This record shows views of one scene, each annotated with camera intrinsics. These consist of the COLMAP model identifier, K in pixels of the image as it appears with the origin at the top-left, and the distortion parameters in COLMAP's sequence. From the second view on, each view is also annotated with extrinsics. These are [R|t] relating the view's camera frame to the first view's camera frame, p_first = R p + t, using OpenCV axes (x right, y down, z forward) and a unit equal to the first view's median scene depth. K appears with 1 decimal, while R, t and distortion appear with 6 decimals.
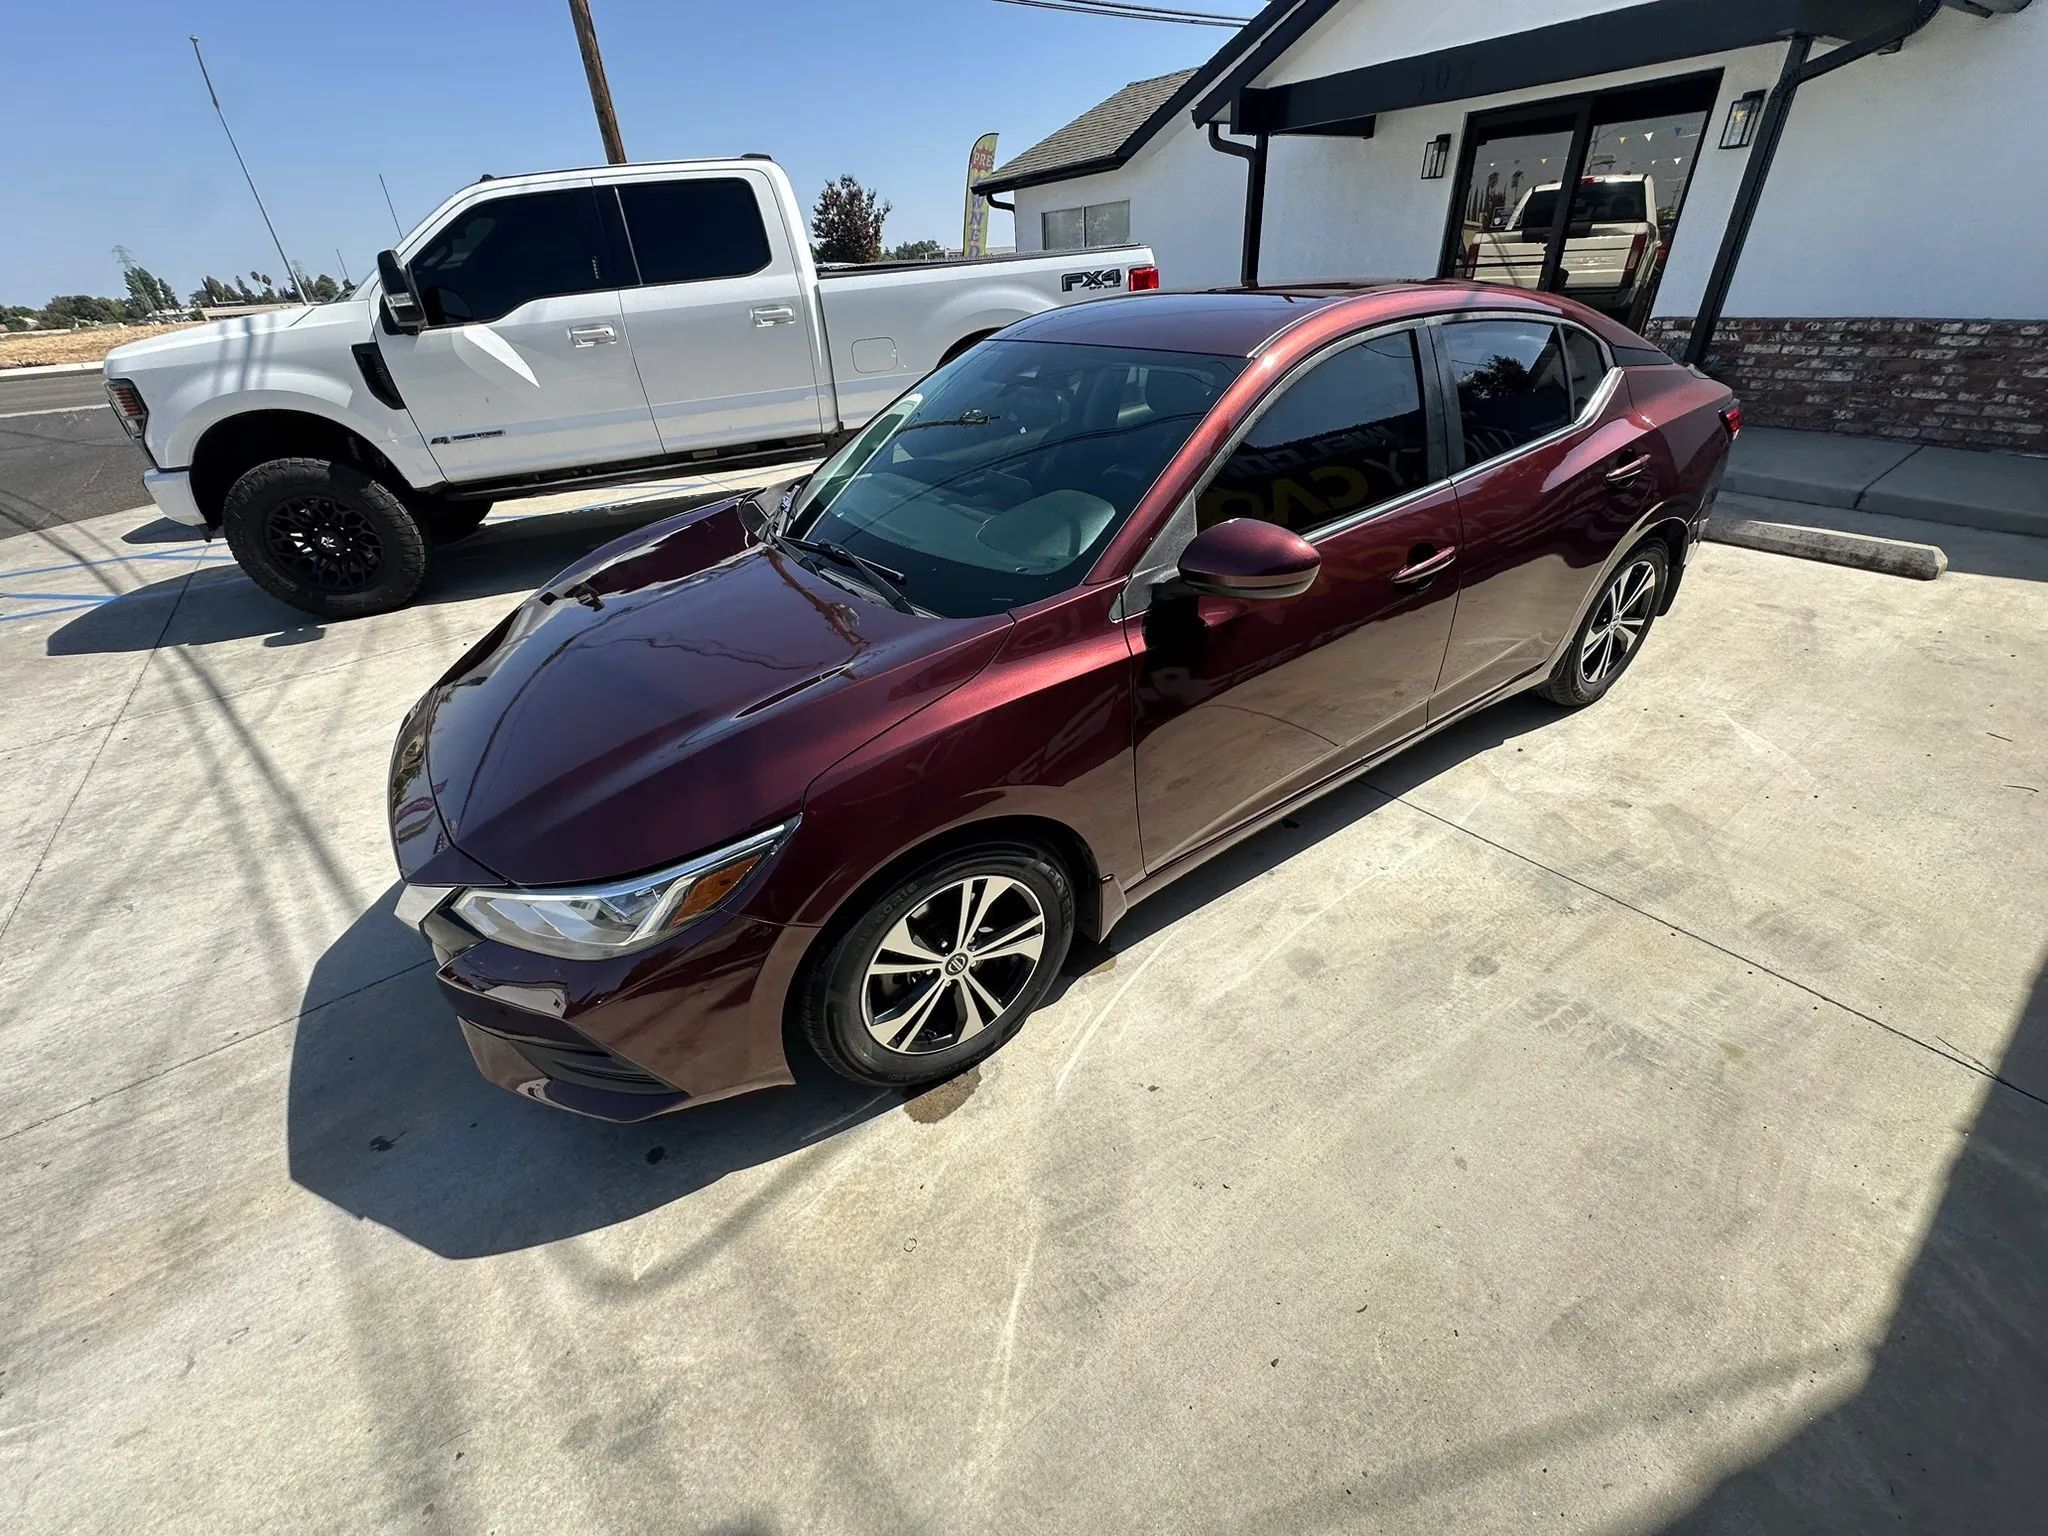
lens RADIAL K [[817.5, 0, 1021.6], [0, 817.5, 769.8], [0, 0, 1]] dist [-0.005330, 0.000891]
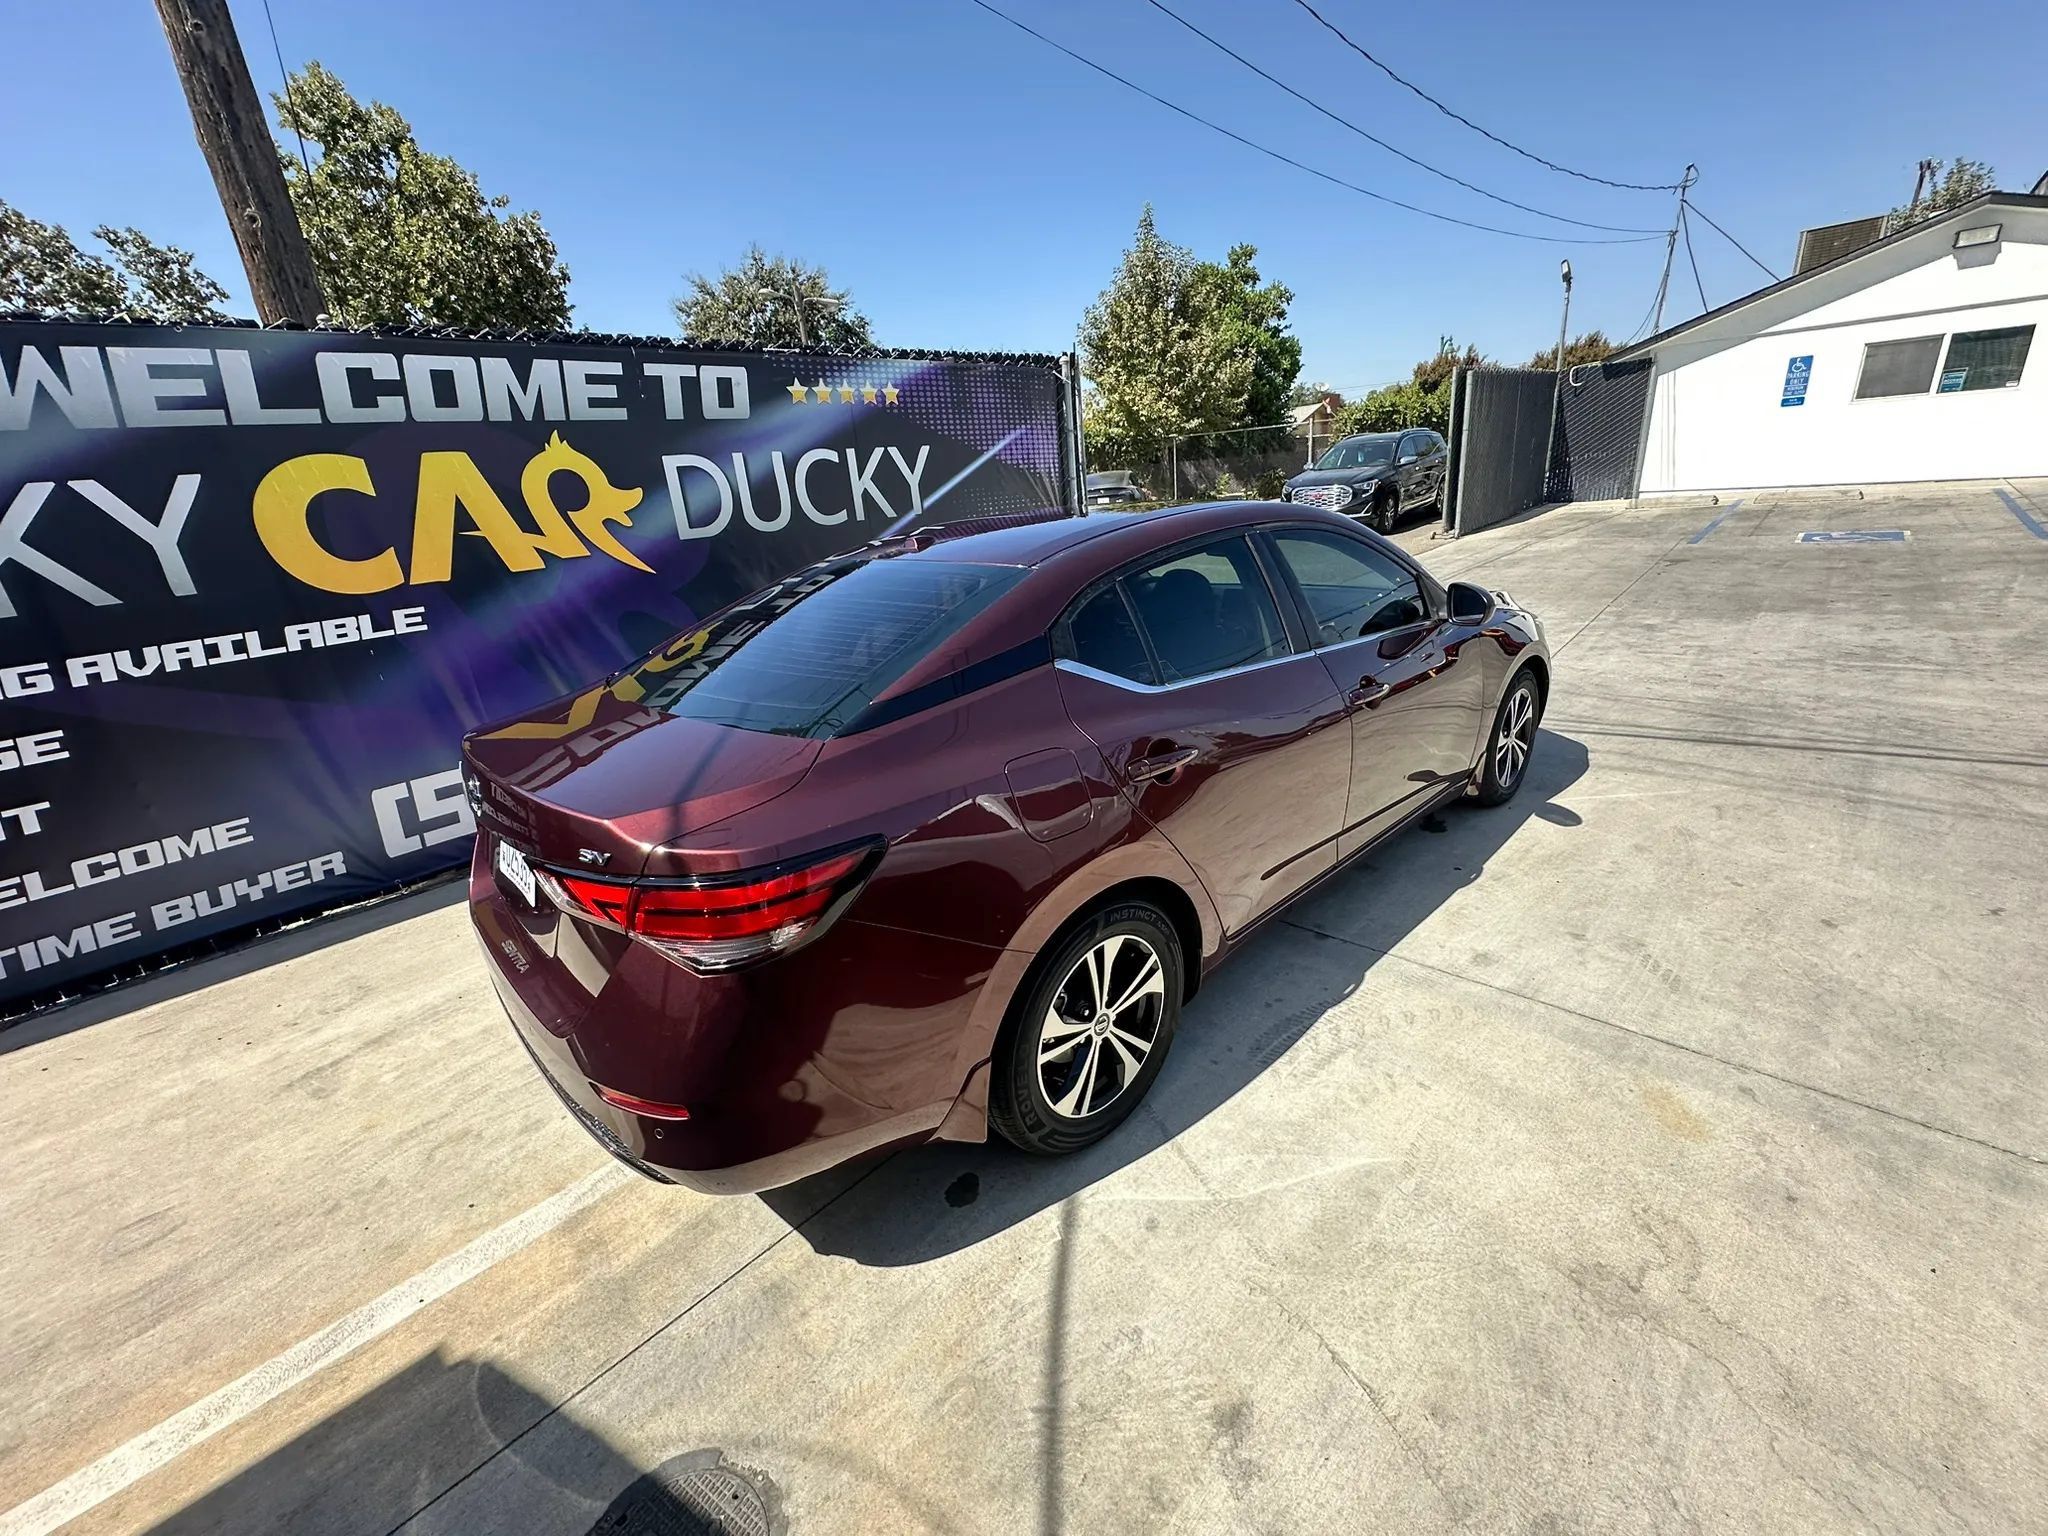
lens RADIAL K [[817.5, 0, 1021.4], [0, 817.5, 769.0], [0, 0, 1]] dist [-0.005330, 0.000891]
pose [[-0.976164, 0.188045, -0.108367, 0.503332], [0.033076, 0.622369, 0.782025, -1.096821], [0.214500, 0.759800, -0.613754, 1.699465]]
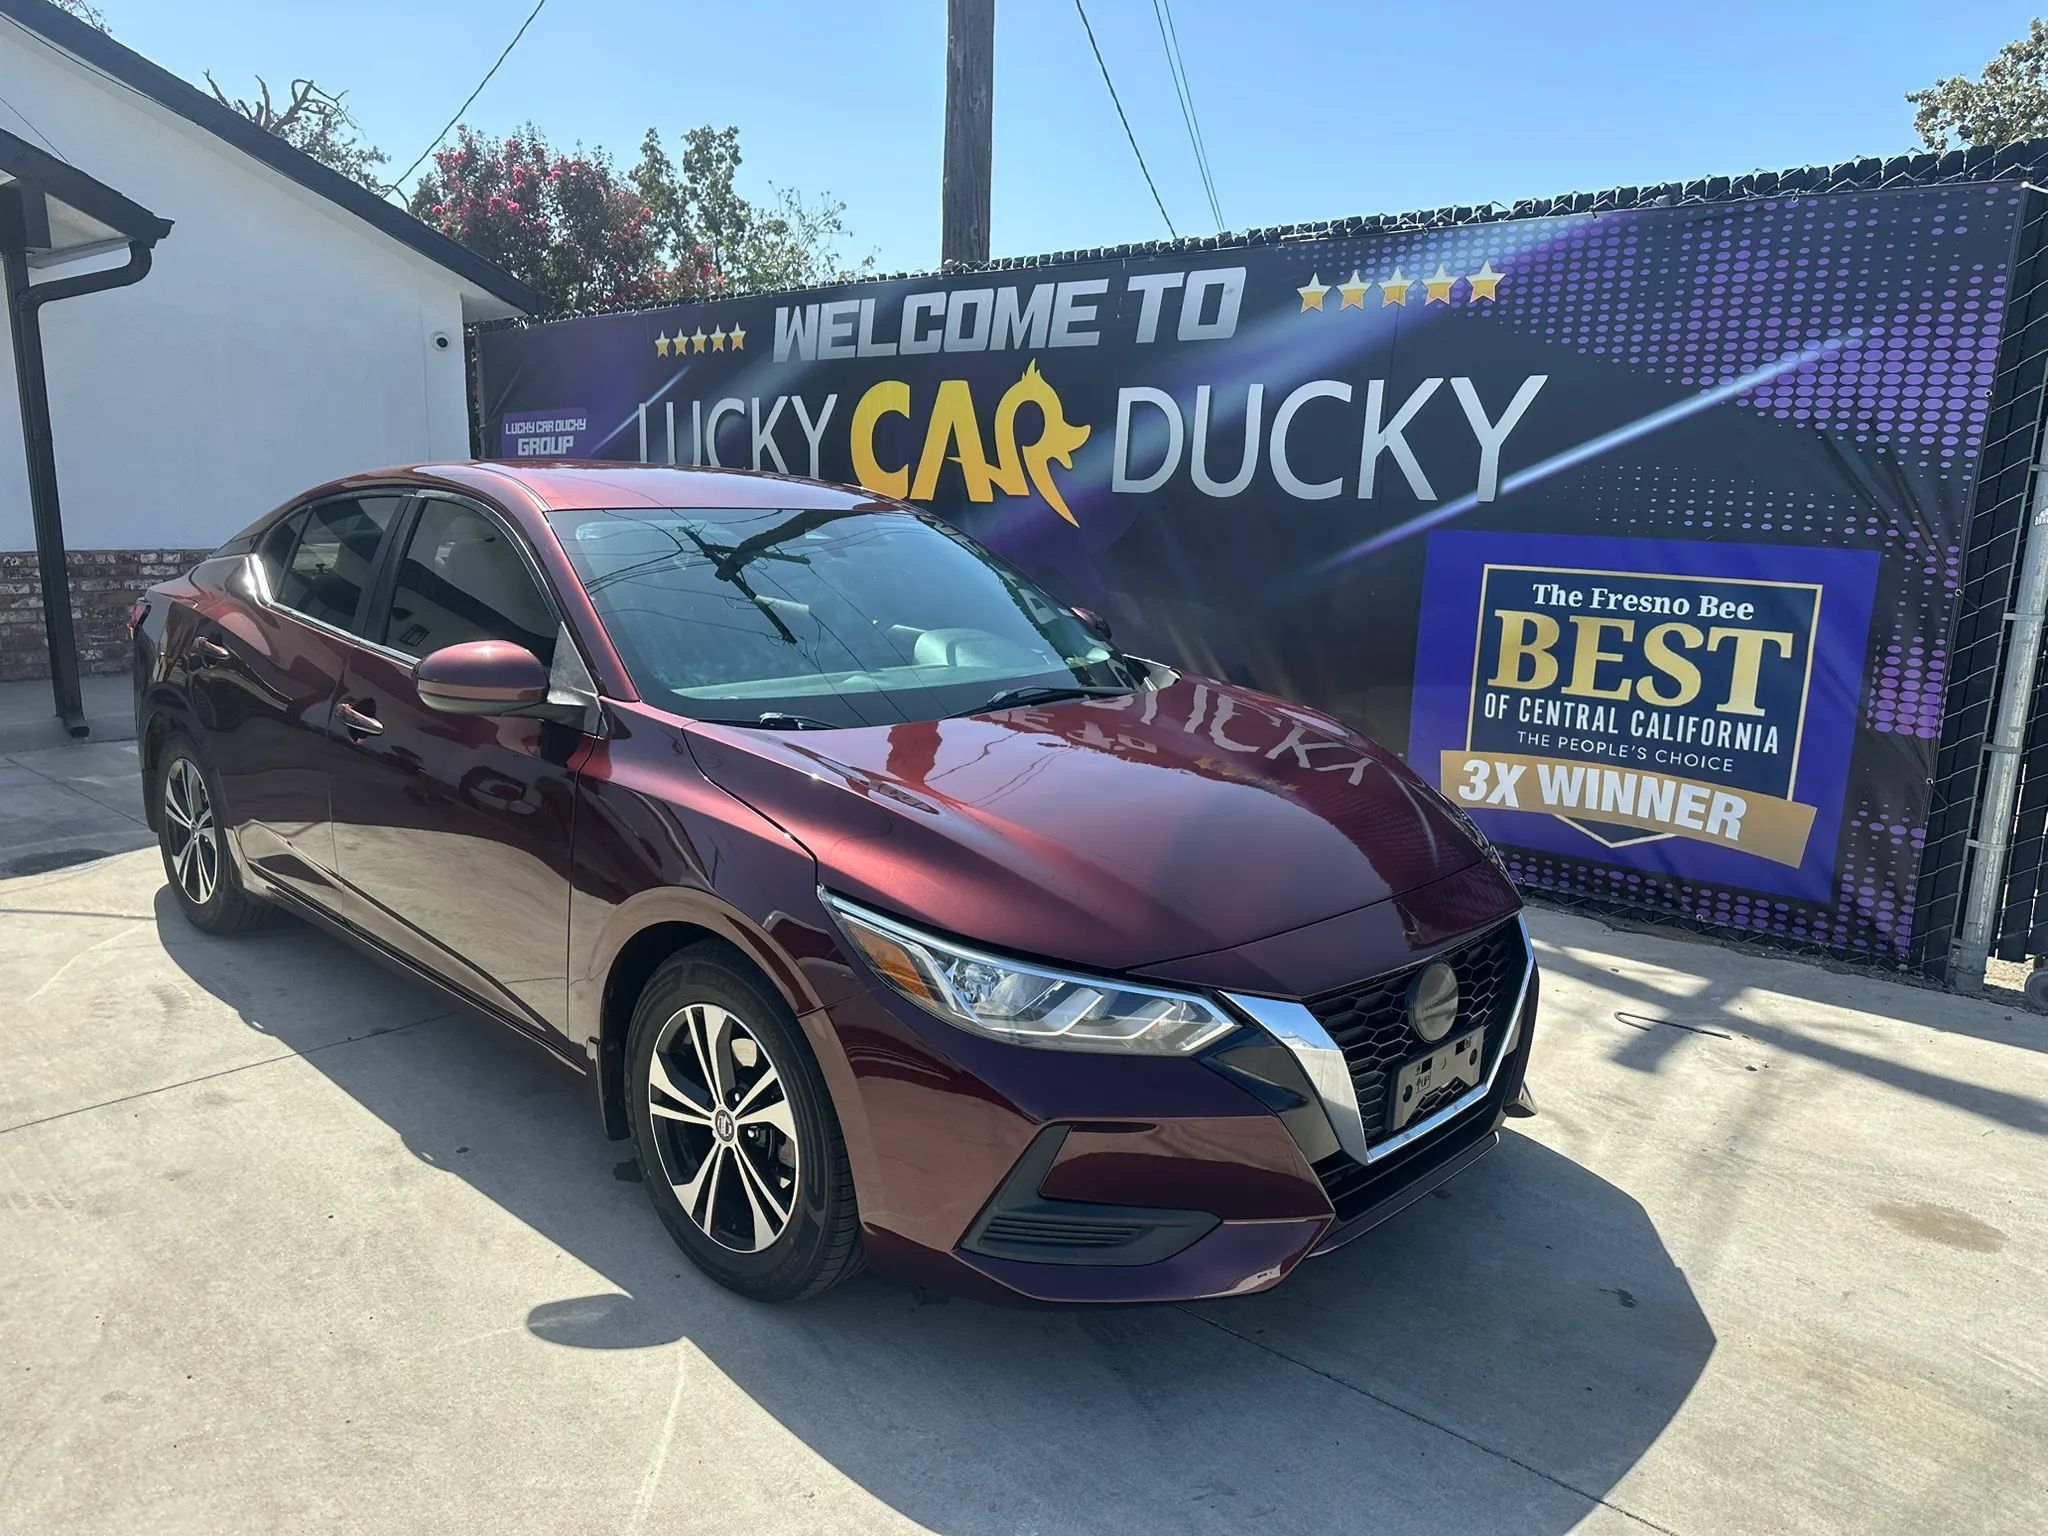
lens RADIAL K [[1430.8, 0, 1011.8], [0, 1430.8, 786.3], [0, 0, 1]] dist [0.056864, -0.058078]
pose [[-0.223461, -0.148382, 0.963352, -1.257376], [0.506133, 0.826989, 0.244782, -0.411618], [-0.833003, 0.542284, -0.109699, 0.882409]]
